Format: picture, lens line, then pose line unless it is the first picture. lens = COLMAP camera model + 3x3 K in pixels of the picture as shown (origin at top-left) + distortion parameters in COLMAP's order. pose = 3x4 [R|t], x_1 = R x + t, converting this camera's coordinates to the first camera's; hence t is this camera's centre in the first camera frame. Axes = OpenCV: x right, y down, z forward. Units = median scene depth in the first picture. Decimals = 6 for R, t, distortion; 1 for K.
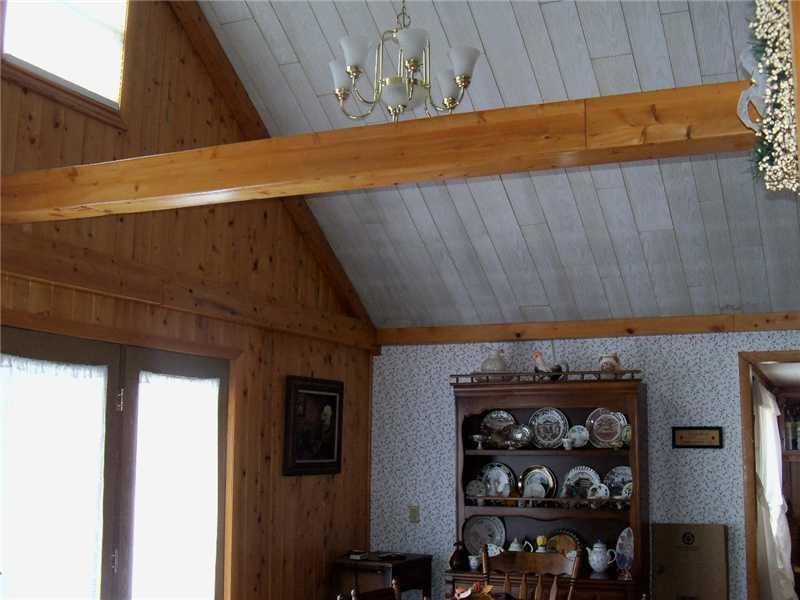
lens RADIAL K [[982.6, 0, 410.3], [0, 982.6, 299.5], [0, 0, 1]] dist [-0.207402, 0.349456]
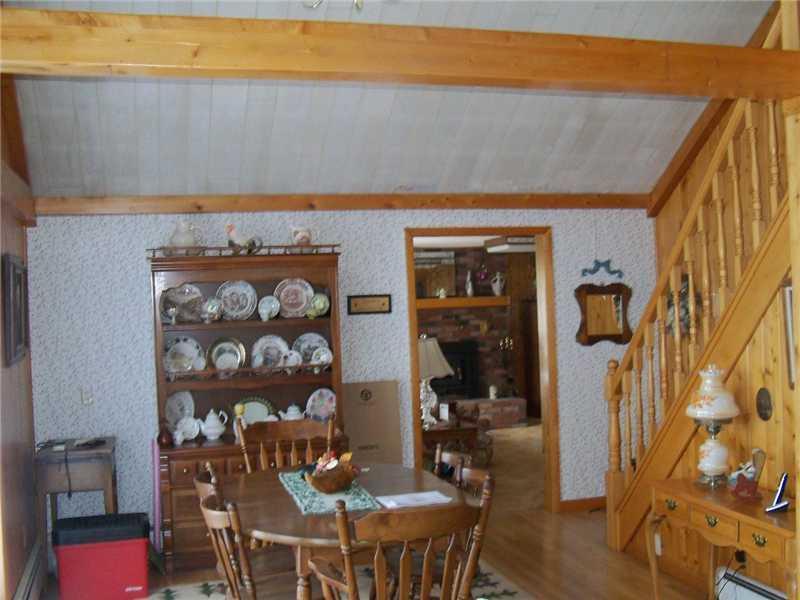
lens RADIAL K [[982.6, 0, 410.3], [0, 982.6, 299.5], [0, 0, 1]] dist [-0.207402, 0.349456]
pose [[0.767575, -0.042153, 0.639571, -0.384171], [-0.053268, 0.990188, 0.129191, -0.010756], [-0.638742, -0.133232, 0.757798, 0.113046]]
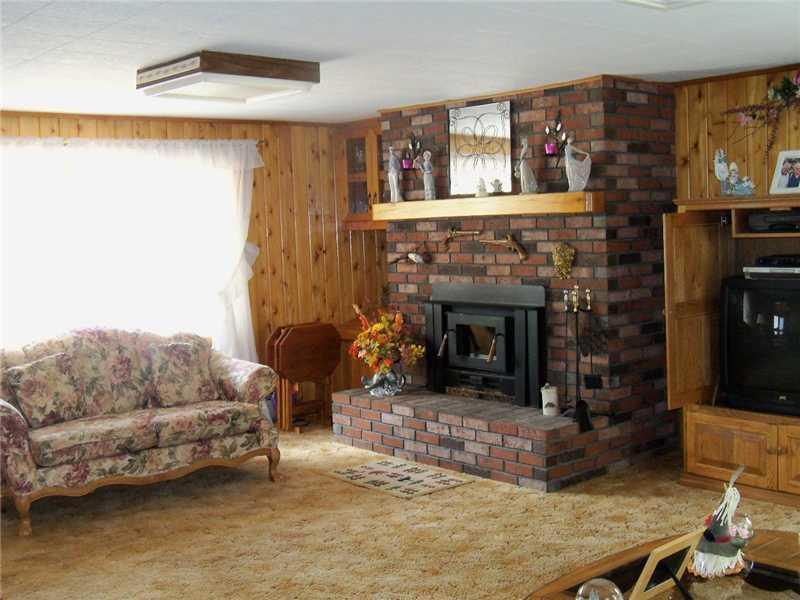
lens RADIAL K [[982.6, 0, 410.3], [0, 982.6, 299.5], [0, 0, 1]] dist [-0.207402, 0.349456]
pose [[0.902497, -0.008668, -0.430610, 1.289922], [0.108554, 0.972098, 0.207947, 0.125899], [0.416792, -0.234416, 0.878256, 0.647028]]
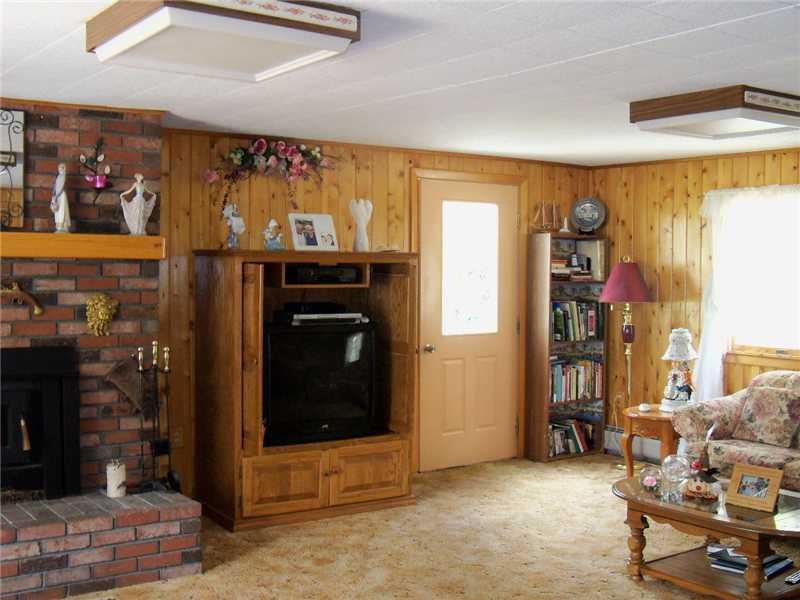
lens RADIAL K [[982.6, 0, 410.3], [0, 982.6, 299.5], [0, 0, 1]] dist [-0.207402, 0.349456]
pose [[0.508726, -0.033332, 0.860283, 0.475643], [-0.134168, 0.983972, 0.117464, 0.161995], [-0.850410, -0.175180, 0.496100, 0.934973]]
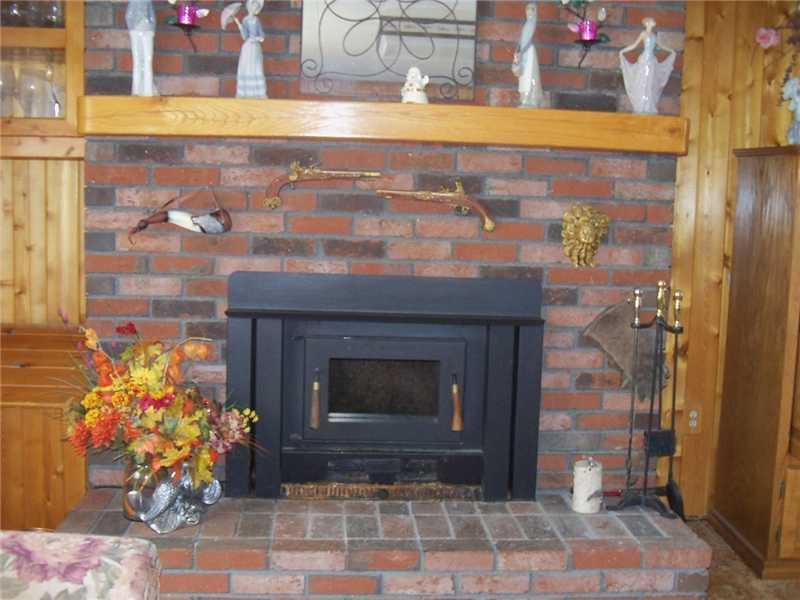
lens RADIAL K [[982.6, 0, 410.3], [0, 982.6, 299.5], [0, 0, 1]] dist [-0.207402, 0.349456]
pose [[0.885030, -0.033294, 0.464343, 0.694311], [-0.093104, 0.964630, 0.246619, 0.212345], [-0.456130, -0.261497, 0.850626, 1.122423]]
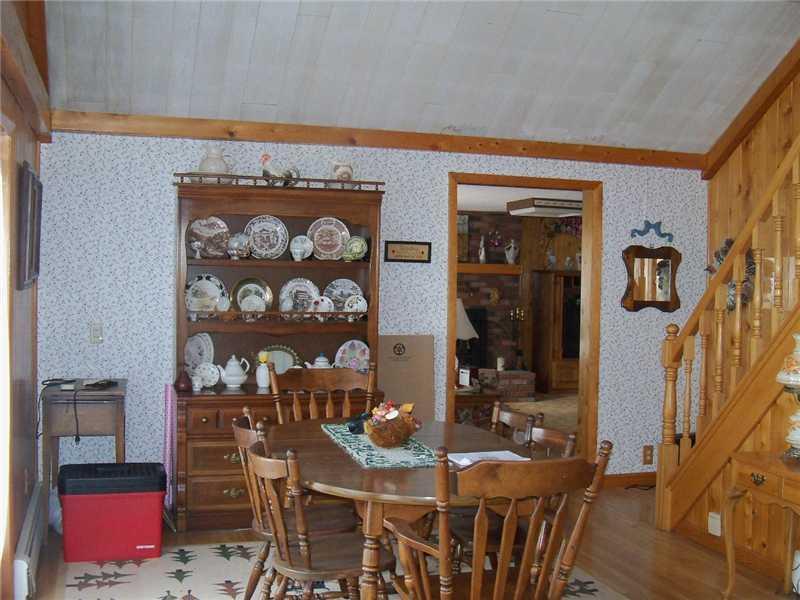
lens RADIAL K [[982.6, 0, 410.3], [0, 982.6, 299.5], [0, 0, 1]] dist [-0.207402, 0.349456]
pose [[0.750301, -0.013710, 0.660954, -0.385084], [-0.111910, 0.982722, 0.147423, 0.038333], [-0.651555, -0.184579, 0.735803, 0.219383]]
